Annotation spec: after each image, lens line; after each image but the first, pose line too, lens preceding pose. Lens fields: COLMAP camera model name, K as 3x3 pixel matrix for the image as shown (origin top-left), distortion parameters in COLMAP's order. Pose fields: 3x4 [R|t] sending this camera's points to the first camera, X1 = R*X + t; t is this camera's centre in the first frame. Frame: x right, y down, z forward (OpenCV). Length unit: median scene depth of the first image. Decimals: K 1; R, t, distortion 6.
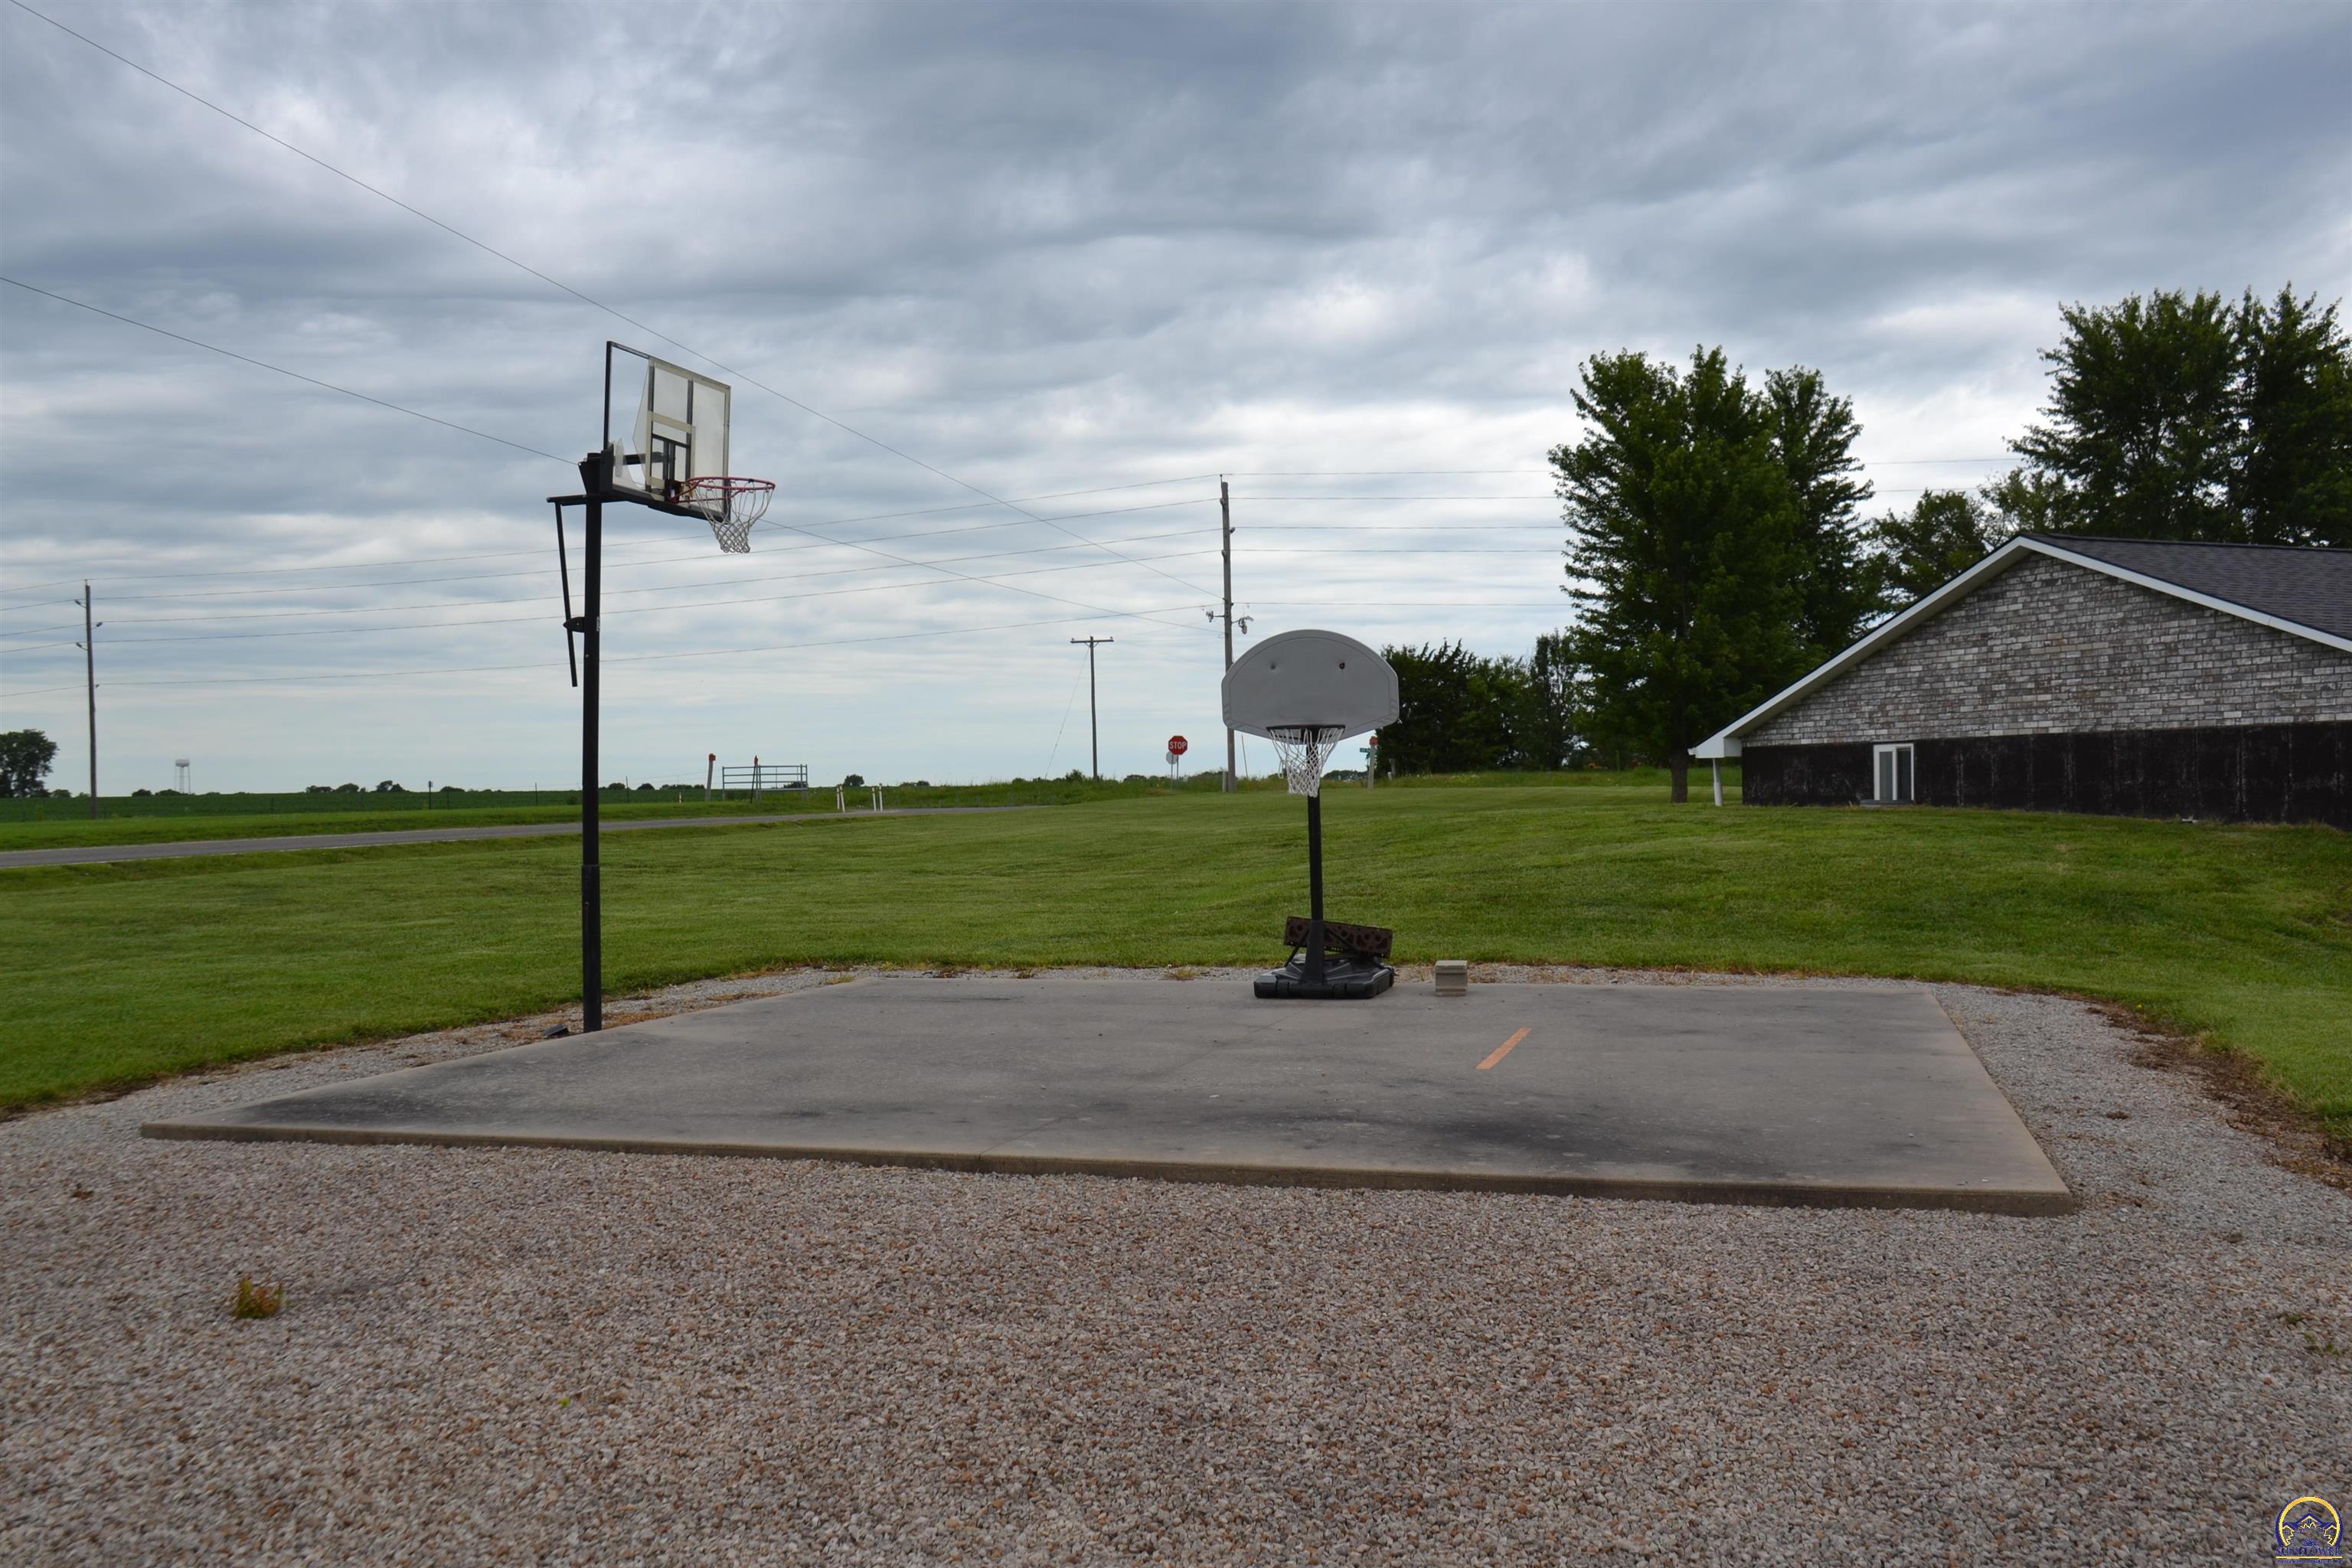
lens RADIAL K [[2156.8, 0, 1176.1], [0, 2156.8, 972.0], [0, 0, 1]] dist [-0.122273, 0.167023]
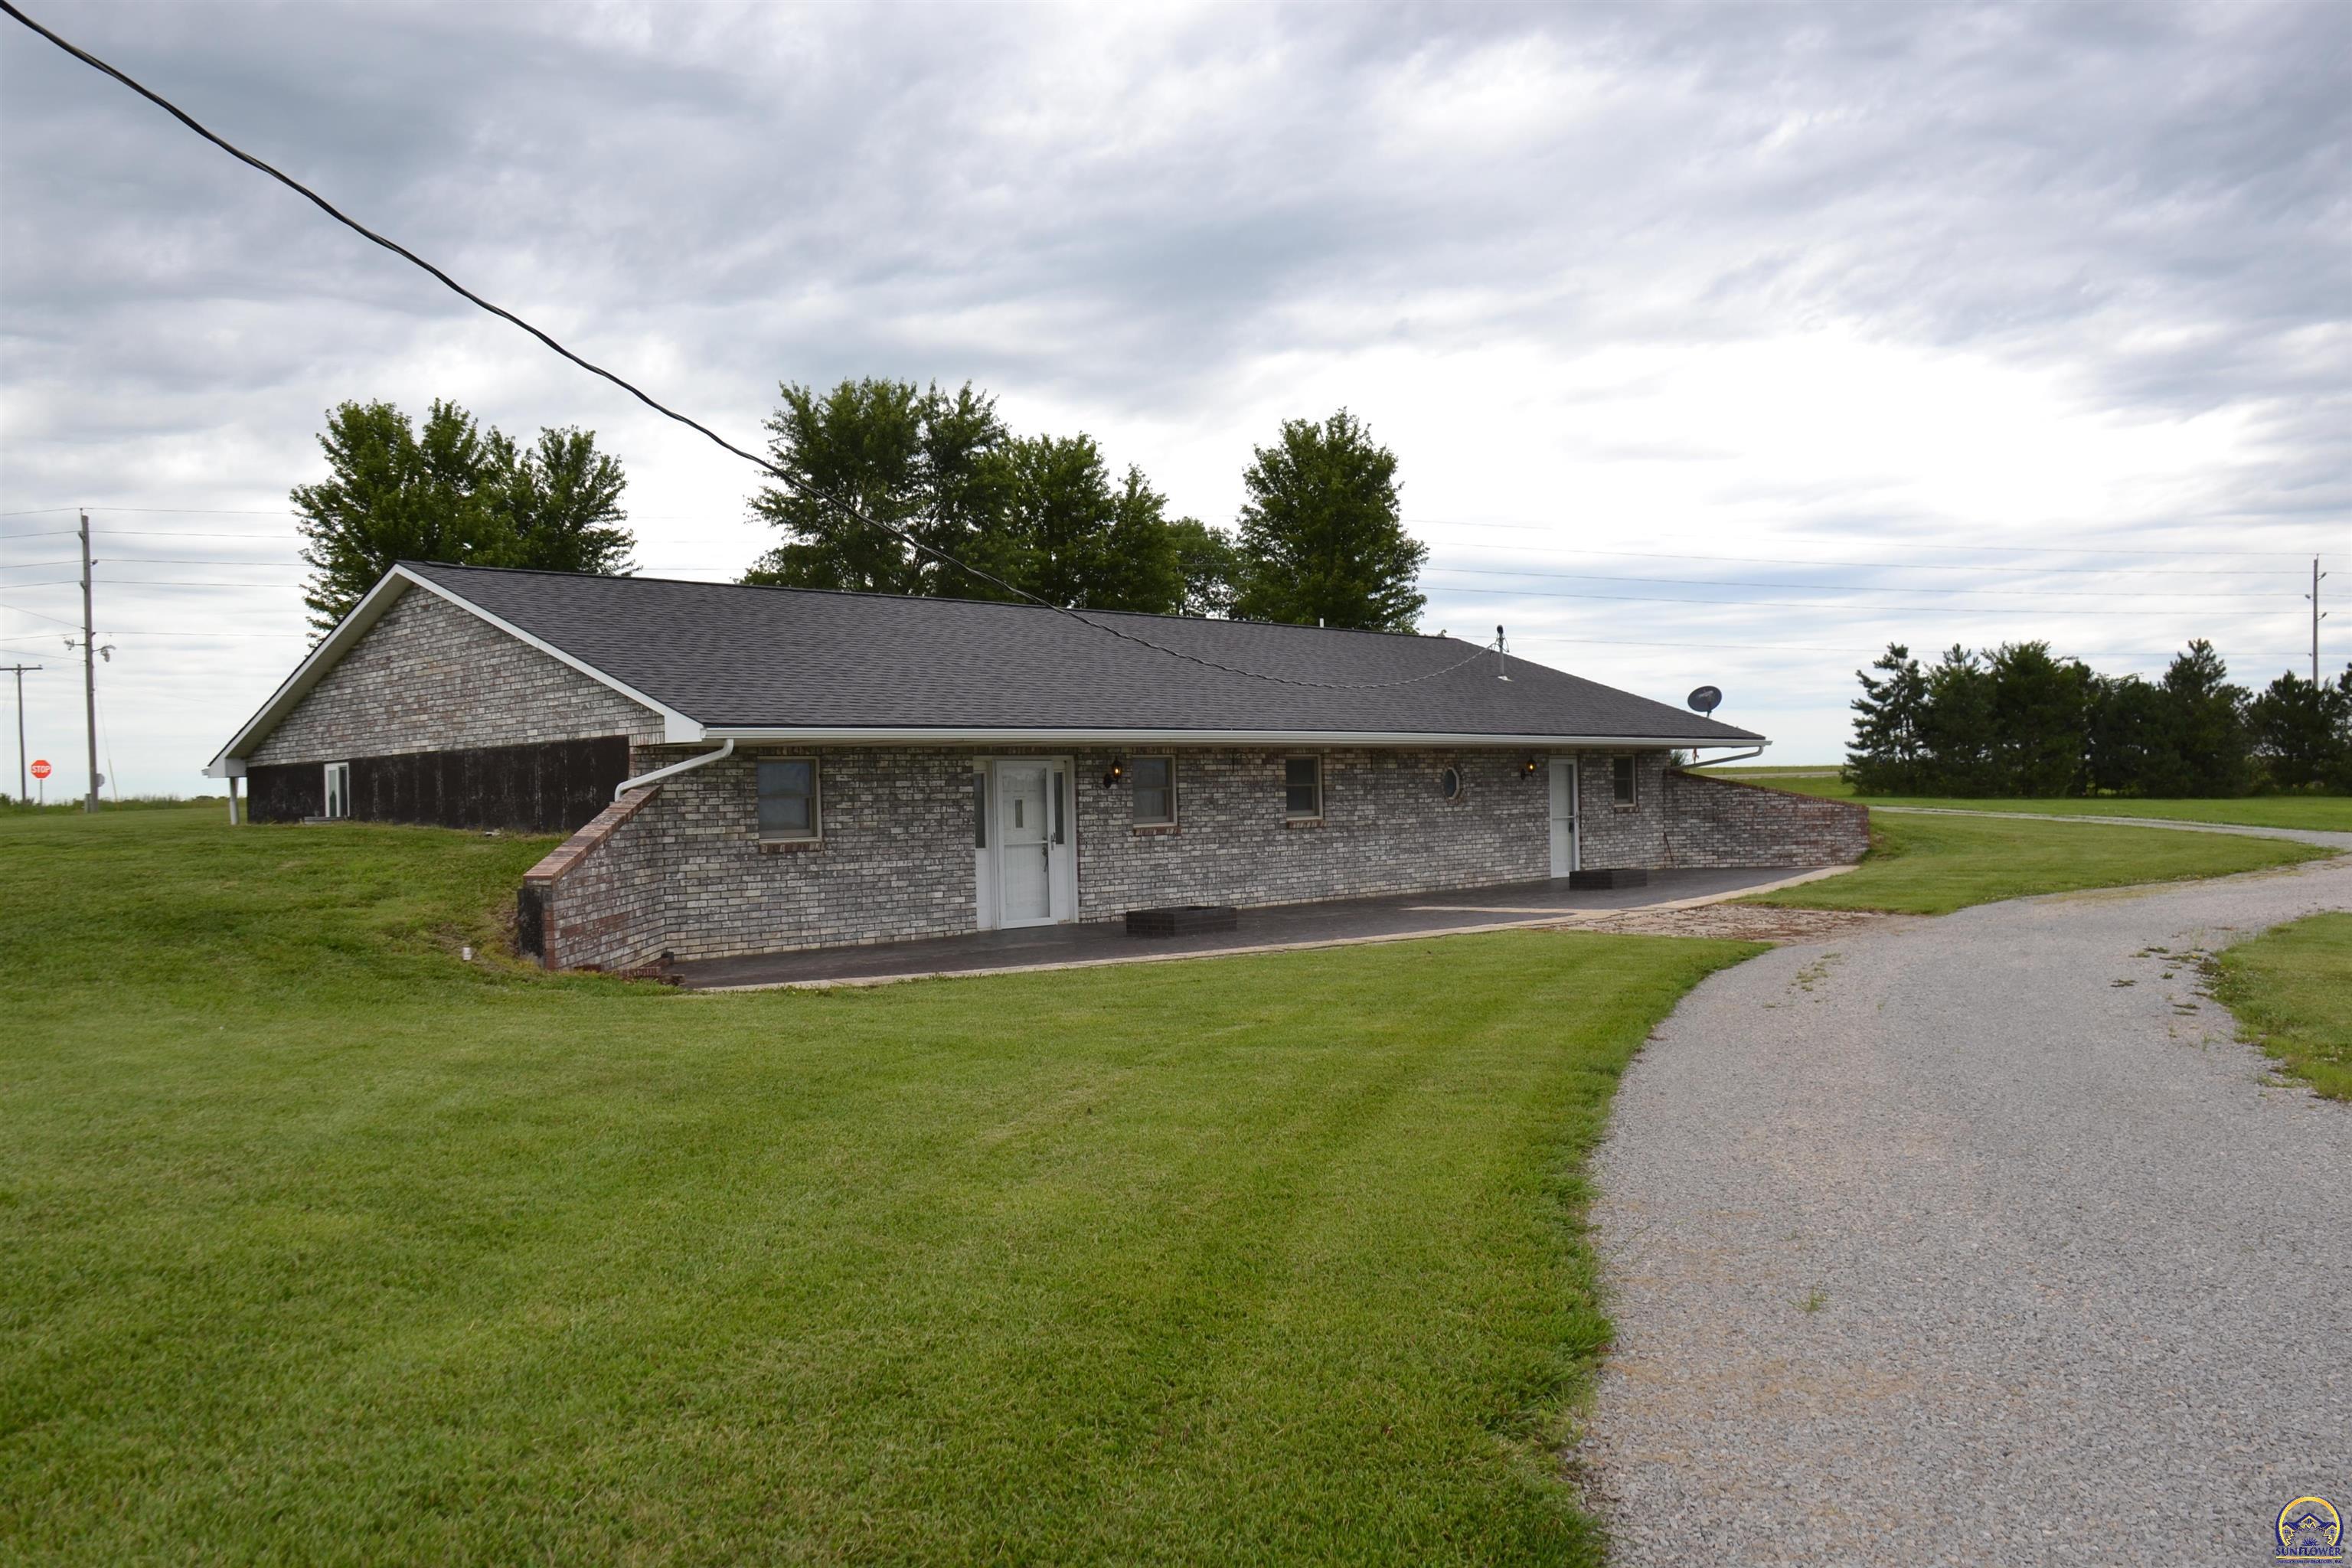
lens RADIAL K [[1898.4, 0, 1176.0], [0, 1898.4, 784.0], [0, 0, 1]] dist [-0.157820, 0.109842]
pose [[0.909373, -0.002935, 0.415972, 0.194473], [0.043834, 0.995084, -0.088807, 0.000252], [-0.413667, 0.098992, 0.905031, 0.012602]]
